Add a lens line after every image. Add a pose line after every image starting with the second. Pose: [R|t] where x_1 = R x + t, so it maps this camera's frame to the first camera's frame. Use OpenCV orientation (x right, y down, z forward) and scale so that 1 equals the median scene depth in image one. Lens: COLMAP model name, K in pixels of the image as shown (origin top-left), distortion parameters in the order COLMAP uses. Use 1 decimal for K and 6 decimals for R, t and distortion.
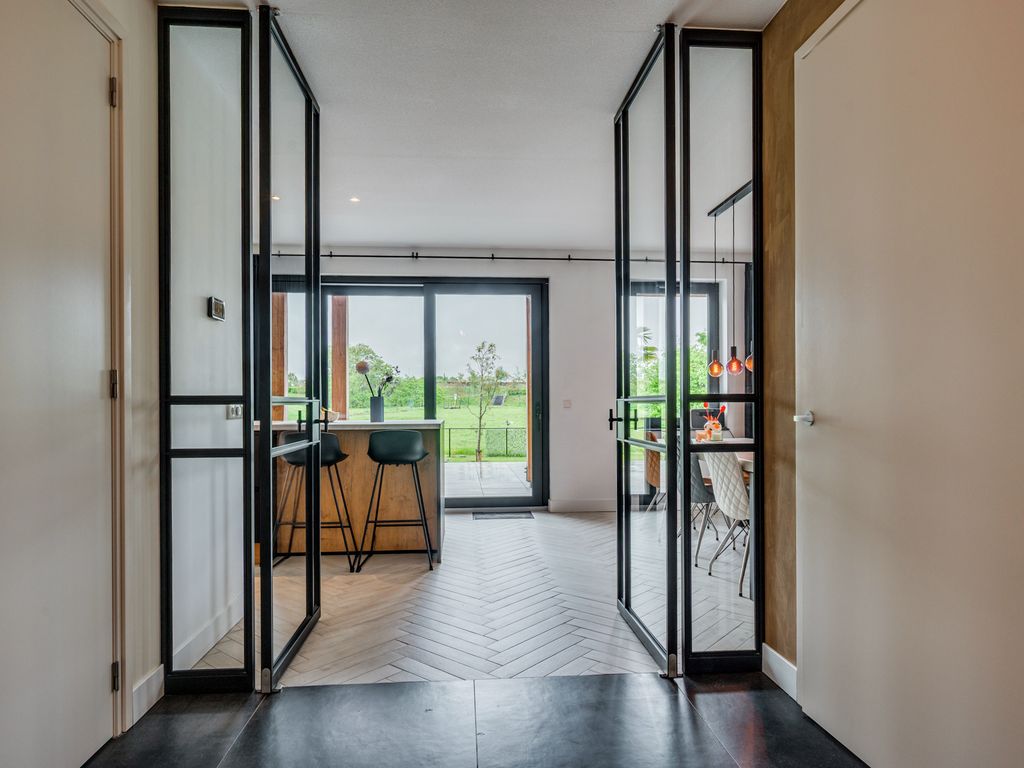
lens RADIAL K [[674.5, 0, 514.9], [0, 674.5, 395.6], [0, 0, 1]] dist [-0.000102, 0.002291]
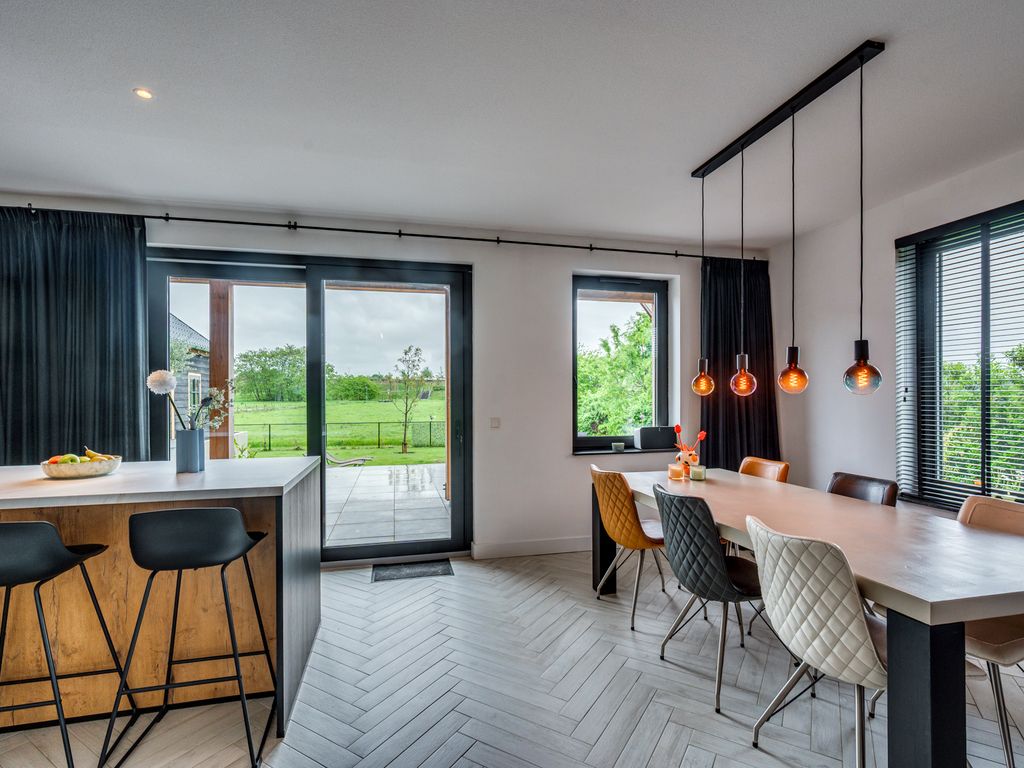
lens RADIAL K [[494.9, 0, 513.0], [0, 494.9, 390.1], [0, 0, 1]] dist [0.001586, 0.000808]
pose [[0.989372, 0.002911, 0.145378, 0.012438], [-0.003725, 0.999979, 0.005327, -0.029507], [-0.145359, -0.005812, 0.989362, 0.413340]]
